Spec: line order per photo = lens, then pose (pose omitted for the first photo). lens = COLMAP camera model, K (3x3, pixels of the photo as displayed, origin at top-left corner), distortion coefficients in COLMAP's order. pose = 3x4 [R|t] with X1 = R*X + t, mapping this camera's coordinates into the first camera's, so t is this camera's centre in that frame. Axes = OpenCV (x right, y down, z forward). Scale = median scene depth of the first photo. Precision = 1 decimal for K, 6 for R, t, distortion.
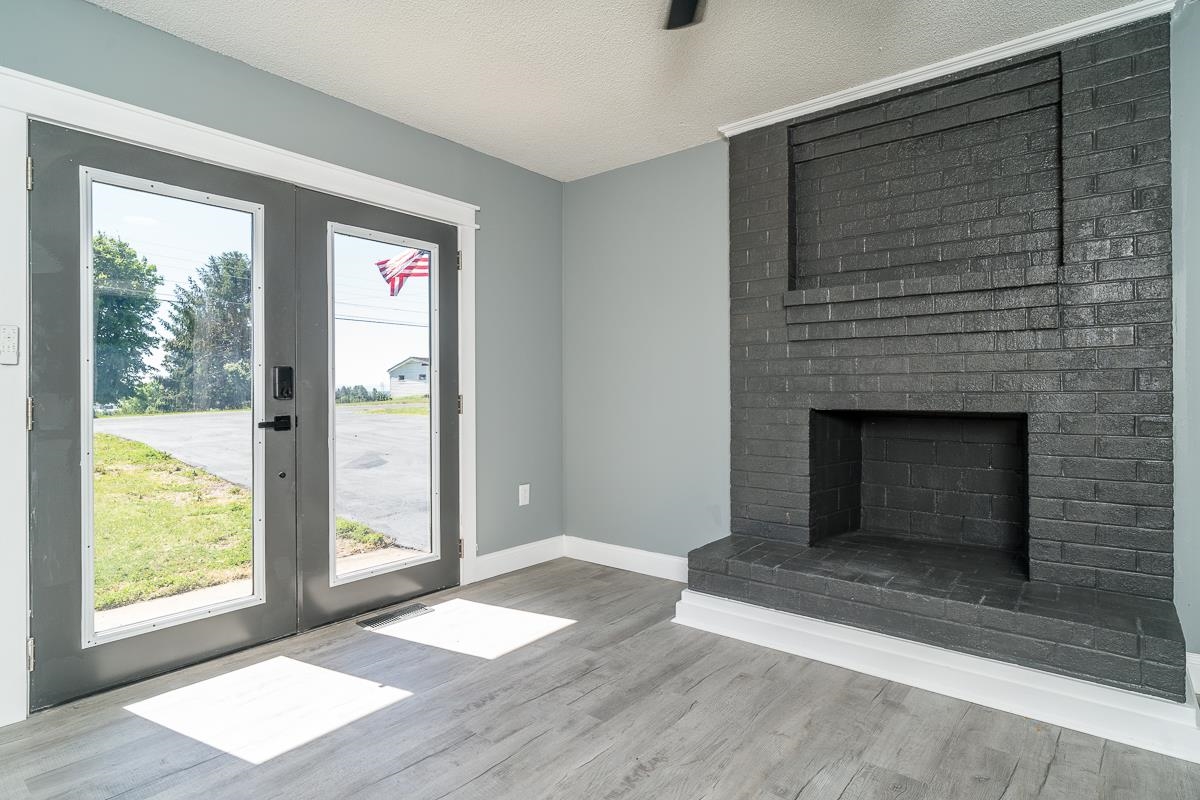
lens RADIAL K [[629.7, 0, 599.3], [0, 629.7, 383.5], [0, 0, 1]] dist [-0.013542, 0.007550]
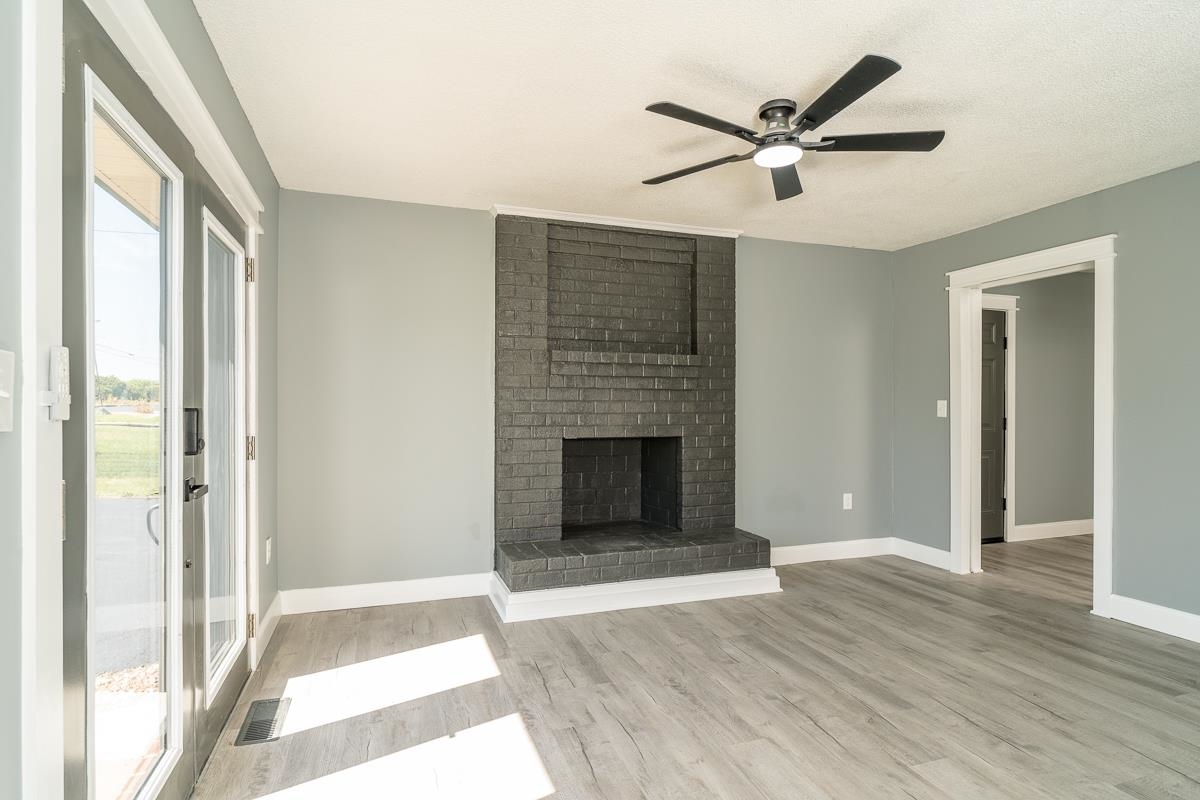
lens RADIAL K [[629.7, 0, 597.4], [0, 629.7, 400.9], [0, 0, 1]] dist [-0.013542, 0.007550]
pose [[0.520249, 0.012419, 0.853924, -0.934382], [-0.012399, 0.999899, -0.006988, -0.037864], [-0.853925, -0.006952, 0.520350, 0.275072]]
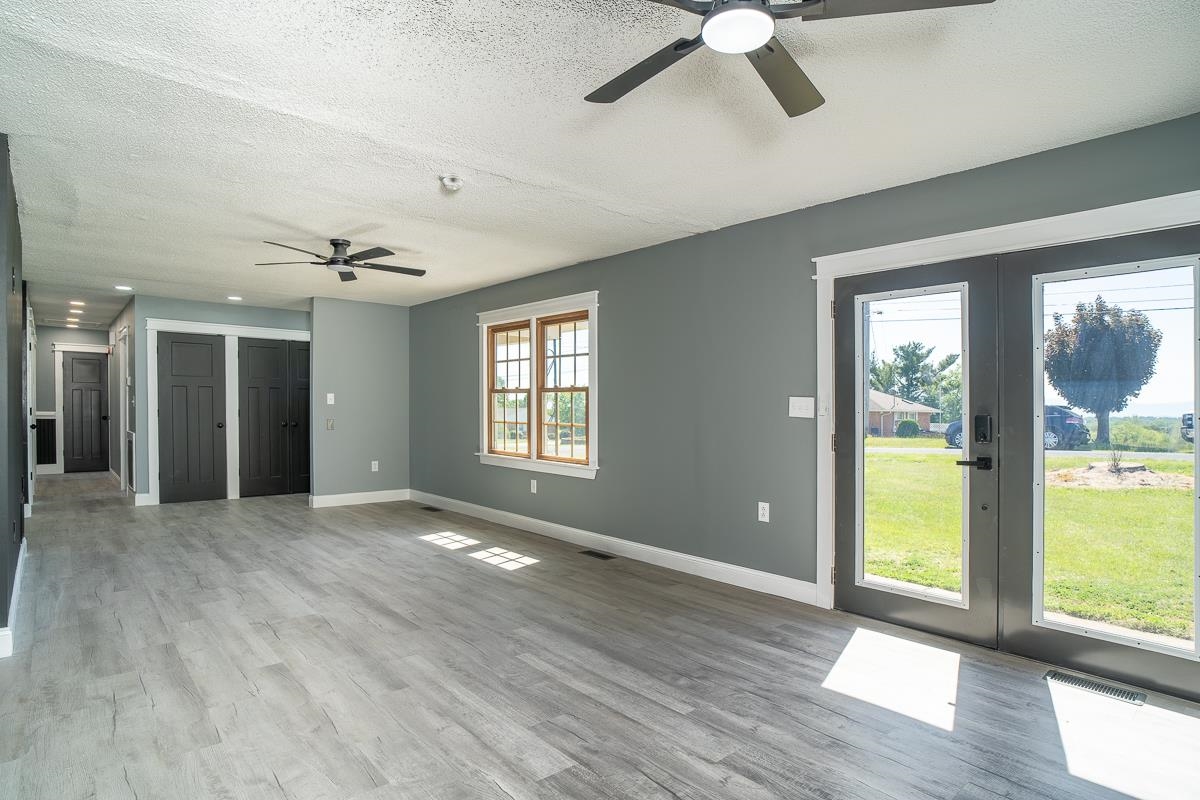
lens RADIAL K [[629.7, 0, 592.0], [0, 629.7, 410.4], [0, 0, 1]] dist [-0.013542, 0.007550]
pose [[-0.166227, 0.002810, -0.986084, 0.826402], [-0.000947, 0.999995, 0.003009, -0.040380], [0.986087, 0.001434, -0.166223, 0.509849]]
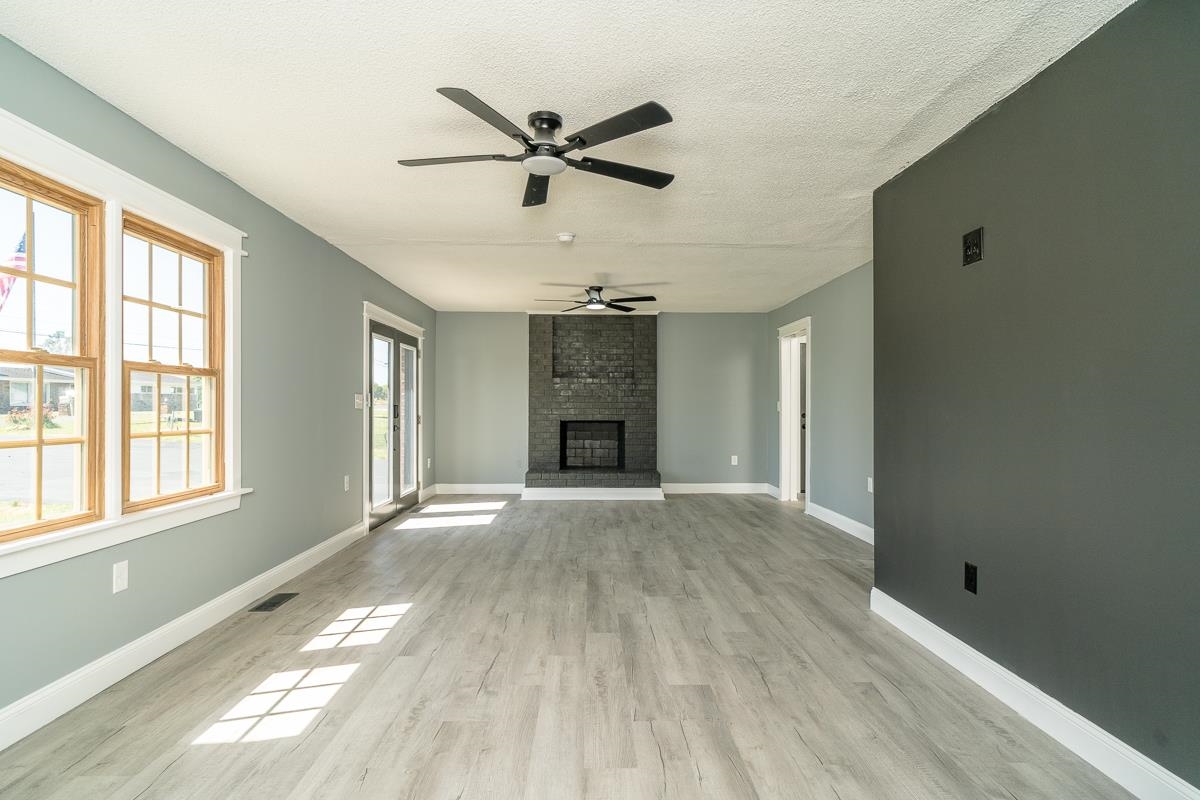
lens RADIAL K [[629.7, 0, 594.9], [0, 629.7, 401.7], [0, 0, 1]] dist [-0.013542, 0.007550]
pose [[0.763031, 0.009789, 0.646287, -1.613045], [-0.012198, 0.999925, -0.000743, -0.050166], [-0.646246, -0.007317, 0.763094, -1.471204]]
